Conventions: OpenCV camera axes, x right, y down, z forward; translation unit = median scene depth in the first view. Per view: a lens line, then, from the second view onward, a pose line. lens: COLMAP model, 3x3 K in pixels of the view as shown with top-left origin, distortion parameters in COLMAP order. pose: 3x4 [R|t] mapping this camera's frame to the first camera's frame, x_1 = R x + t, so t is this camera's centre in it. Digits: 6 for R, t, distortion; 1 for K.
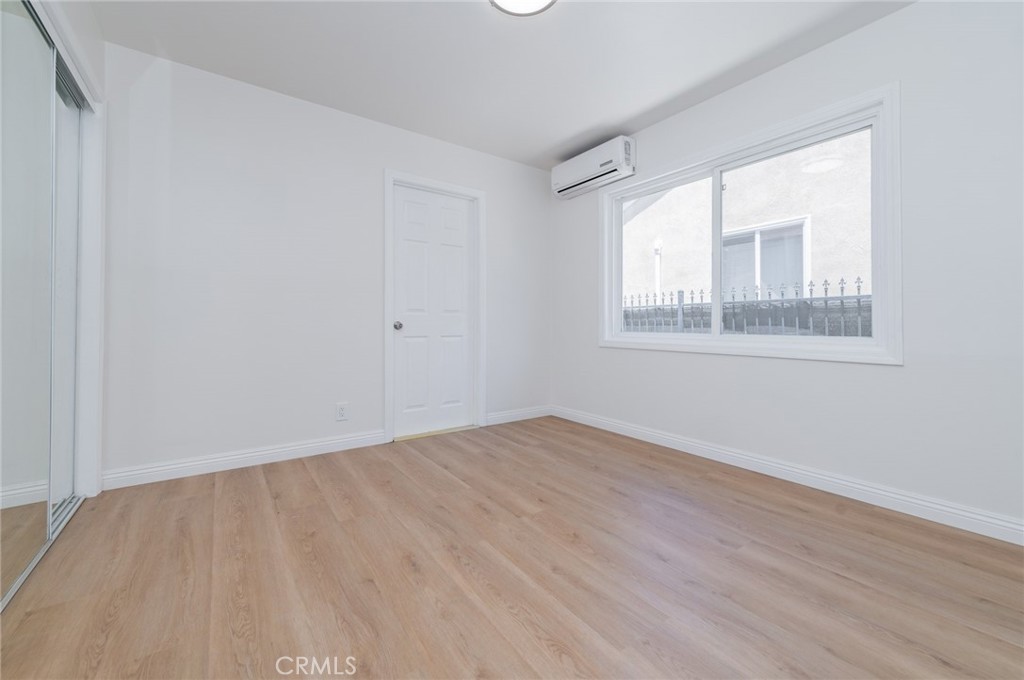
lens RADIAL K [[403.4, 0, 523.4], [0, 403.4, 320.8], [0, 0, 1]] dist [0.011364, -0.001484]
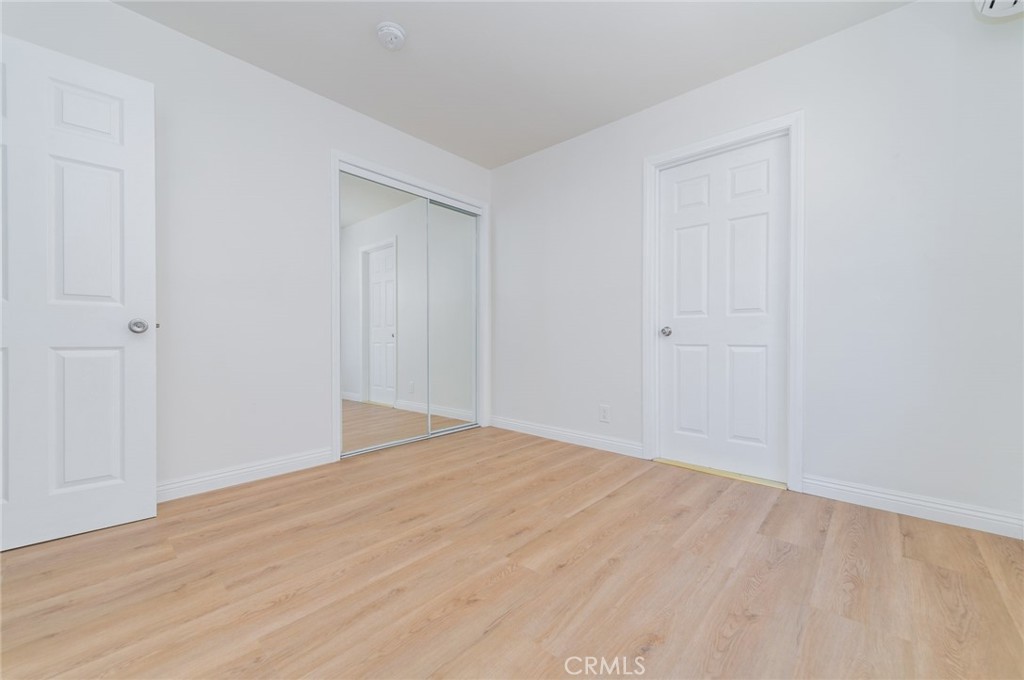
lens RADIAL K [[403.4, 0, 510.3], [0, 403.4, 342.6], [0, 0, 1]] dist [0.011364, -0.001484]
pose [[0.206415, 0.015441, -0.978343, 0.768198], [0.011130, 0.999774, 0.018128, 0.026395], [0.978401, -0.014631, 0.206197, 0.798755]]
